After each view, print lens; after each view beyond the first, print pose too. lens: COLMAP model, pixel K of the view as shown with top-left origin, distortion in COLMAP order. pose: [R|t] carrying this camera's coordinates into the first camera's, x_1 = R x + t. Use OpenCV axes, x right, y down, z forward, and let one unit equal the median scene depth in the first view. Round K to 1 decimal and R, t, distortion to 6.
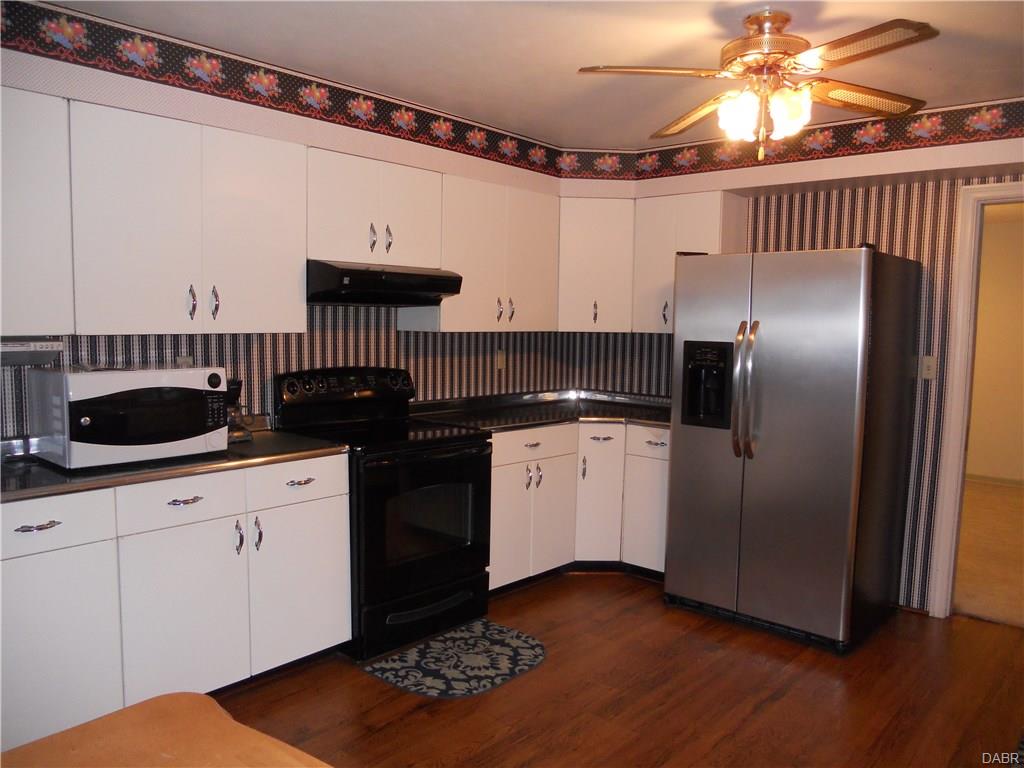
lens RADIAL K [[782.4, 0, 514.0], [0, 782.4, 387.4], [0, 0, 1]] dist [-0.001548, 0.006637]
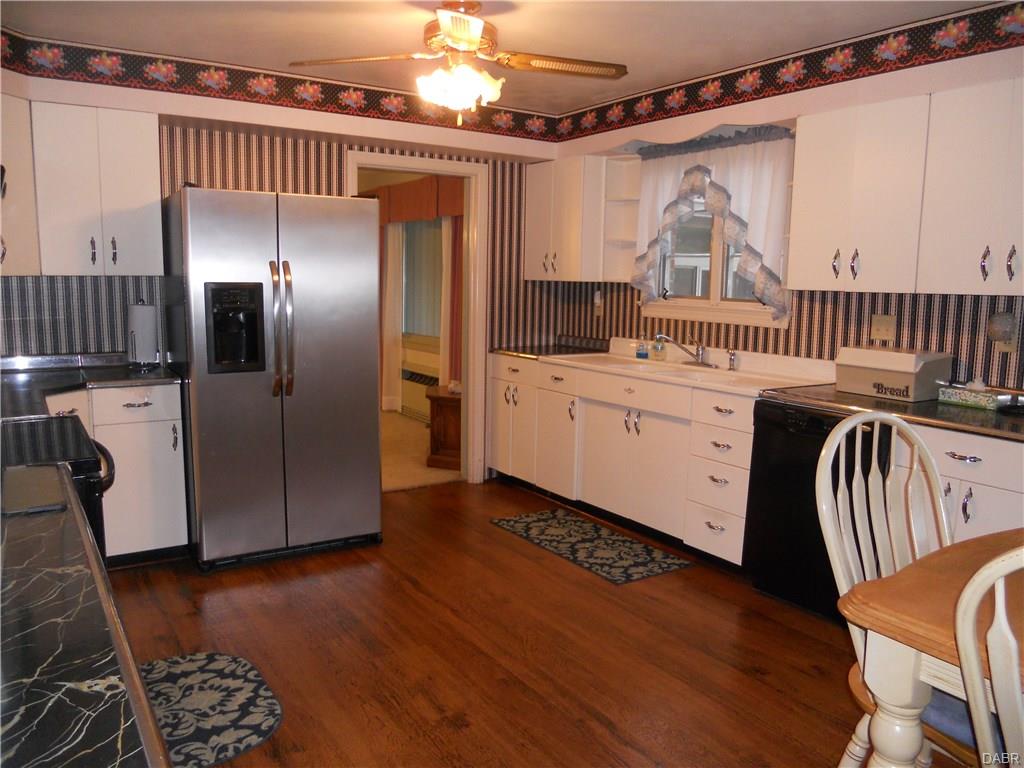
lens RADIAL K [[780.9, 0, 509.5], [0, 780.9, 393.0], [0, 0, 1]] dist [-0.031013, 0.008345]
pose [[0.284359, -0.163055, 0.944750, -0.627570], [0.075818, 0.986169, 0.147384, -0.046178], [-0.955715, 0.029719, 0.292788, 0.451385]]
